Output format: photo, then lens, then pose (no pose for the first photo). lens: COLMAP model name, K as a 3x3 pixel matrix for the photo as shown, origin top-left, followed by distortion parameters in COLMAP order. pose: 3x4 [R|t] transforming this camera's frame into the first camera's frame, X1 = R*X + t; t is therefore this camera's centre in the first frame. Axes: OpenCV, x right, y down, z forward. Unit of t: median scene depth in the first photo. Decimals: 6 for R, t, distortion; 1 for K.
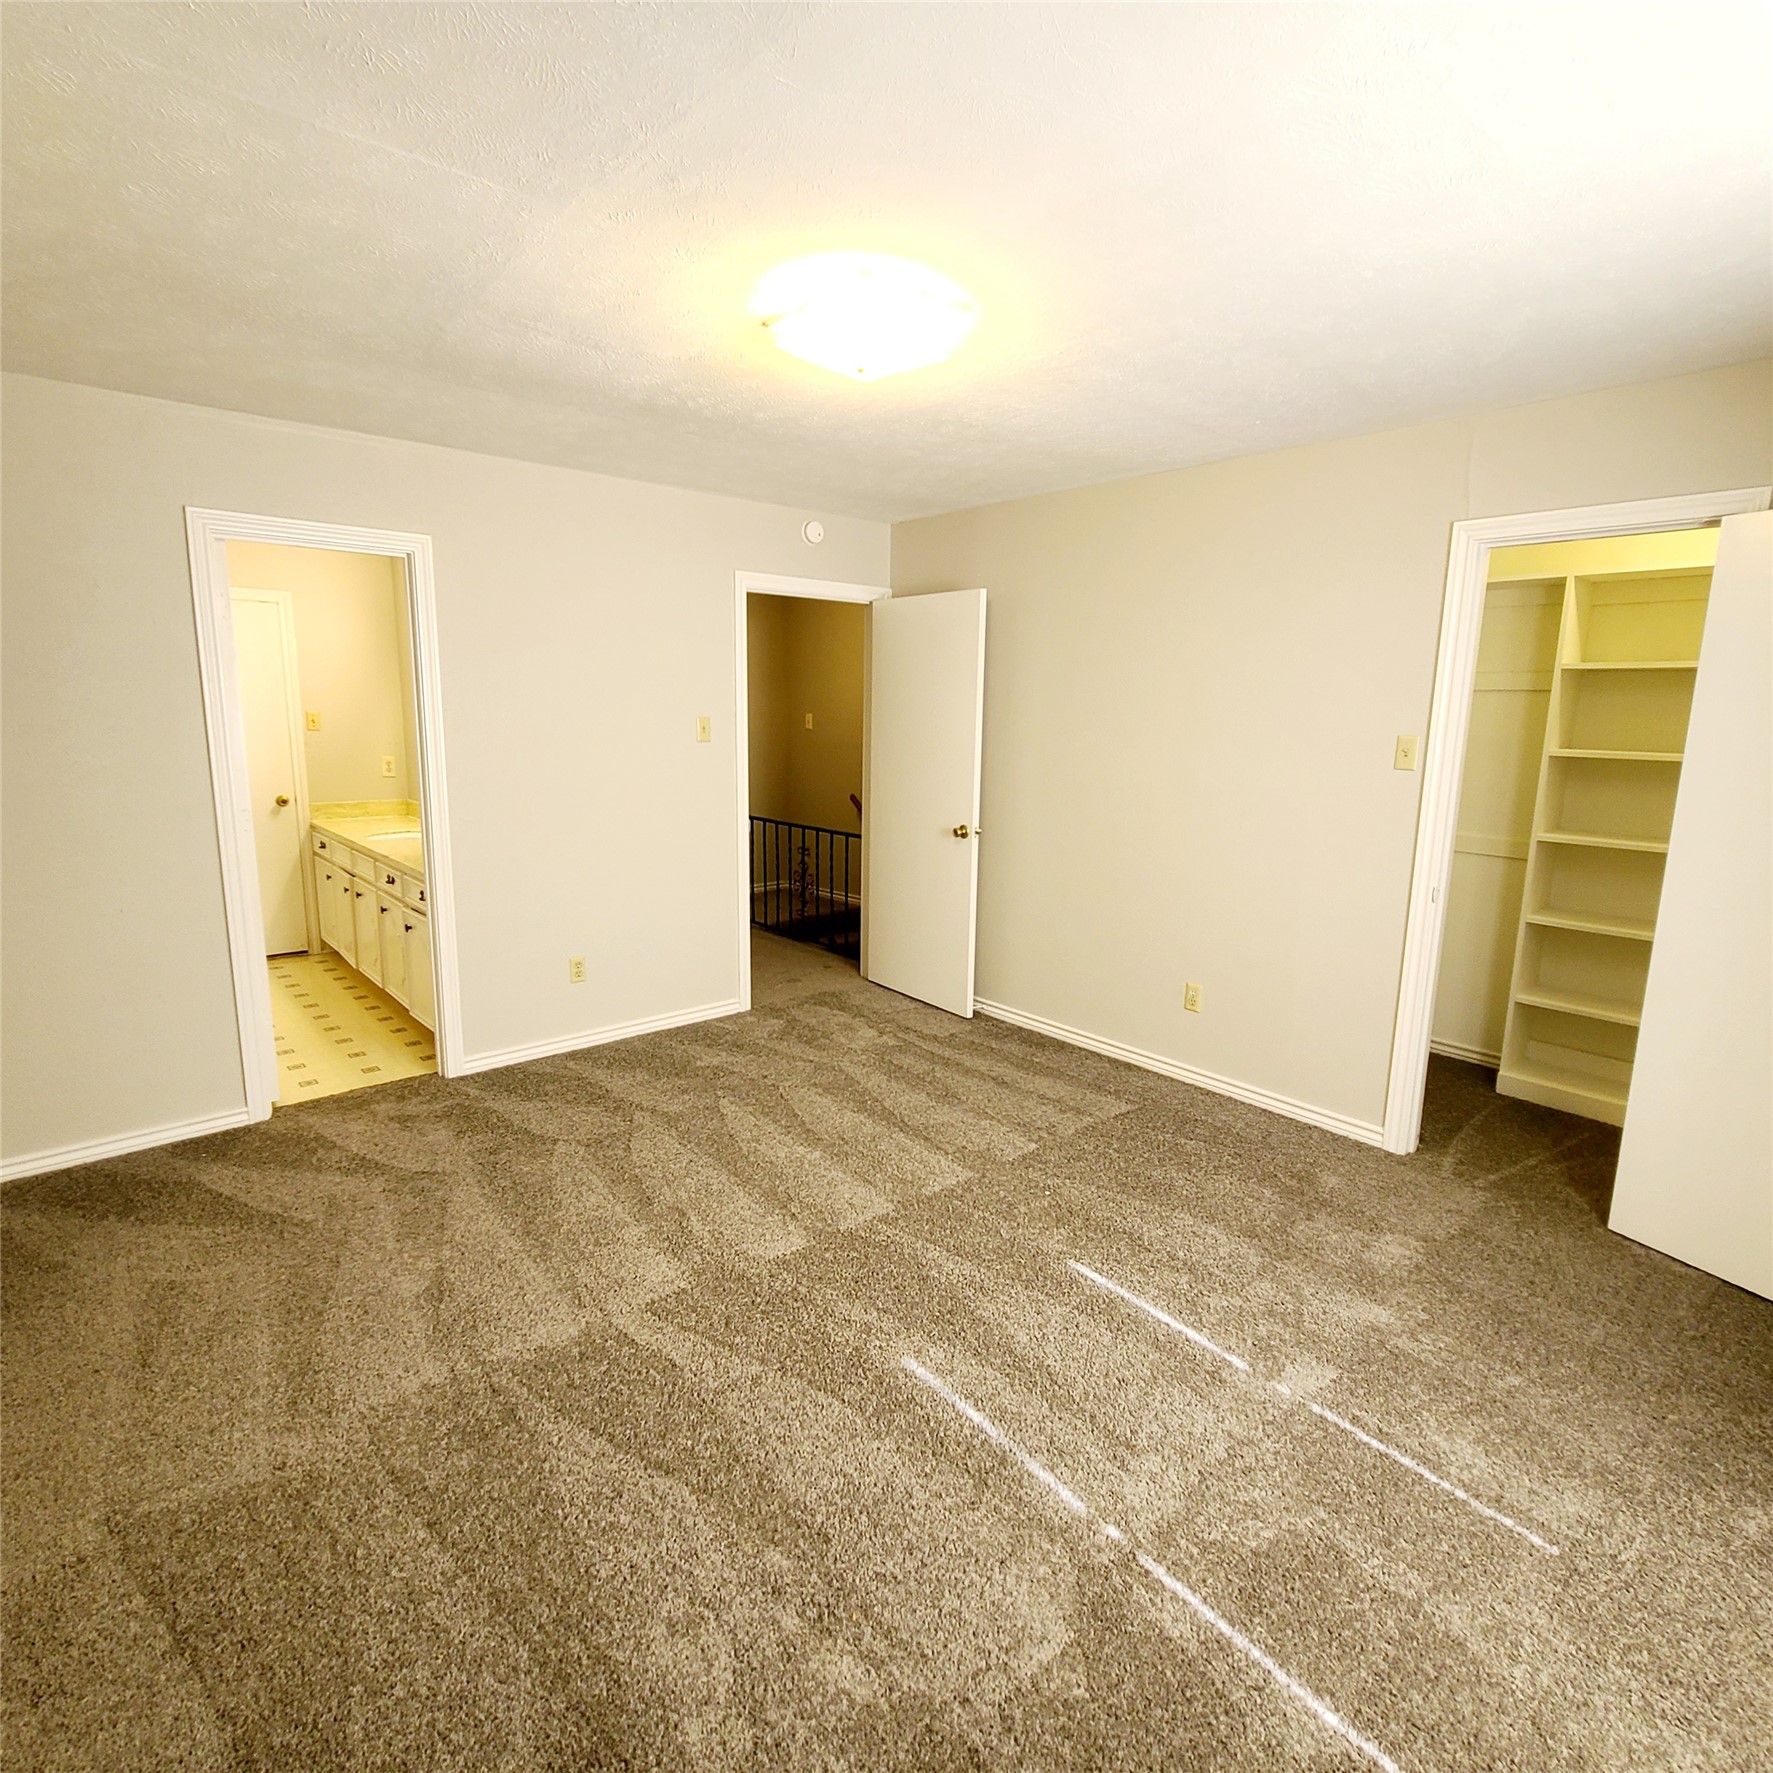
lens RADIAL K [[960.3, 0, 886.6], [0, 960.3, 899.7], [0, 0, 1]] dist [0.002892, -0.004238]
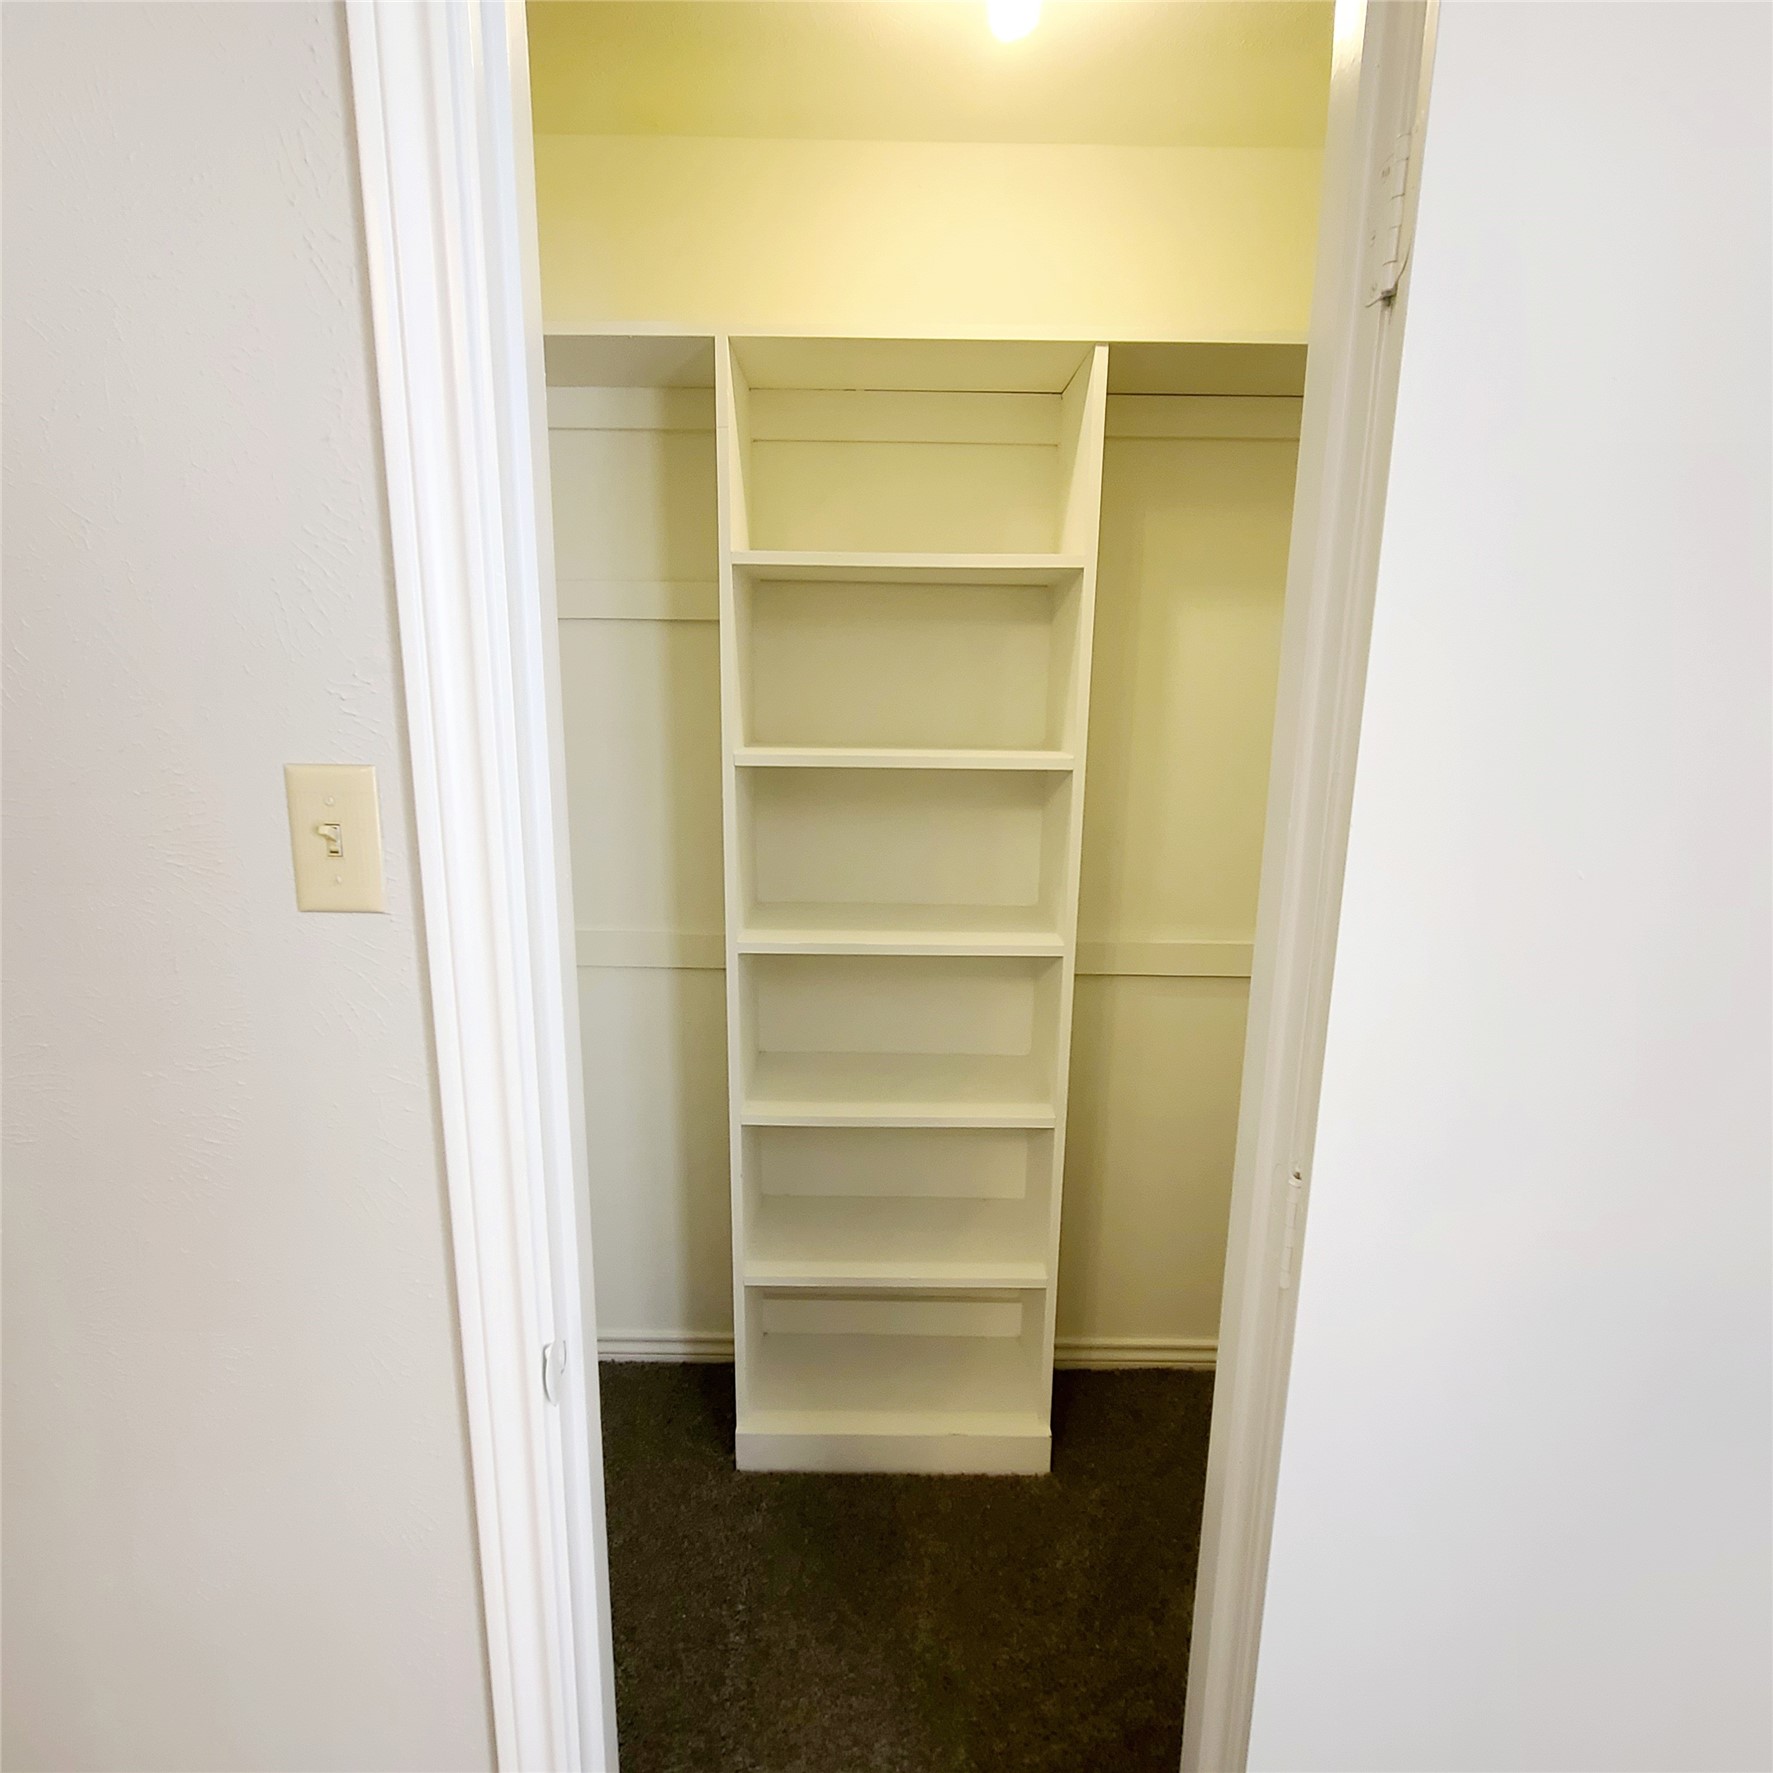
lens RADIAL K [[960.3, 0, 886.8], [0, 960.3, 890.9], [0, 0, 1]] dist [0.002892, -0.004238]
pose [[0.661406, -0.156464, 0.733527, 0.386480], [0.133164, 0.986958, 0.090451, -0.119225], [-0.738113, 0.037854, 0.673615, 0.627811]]
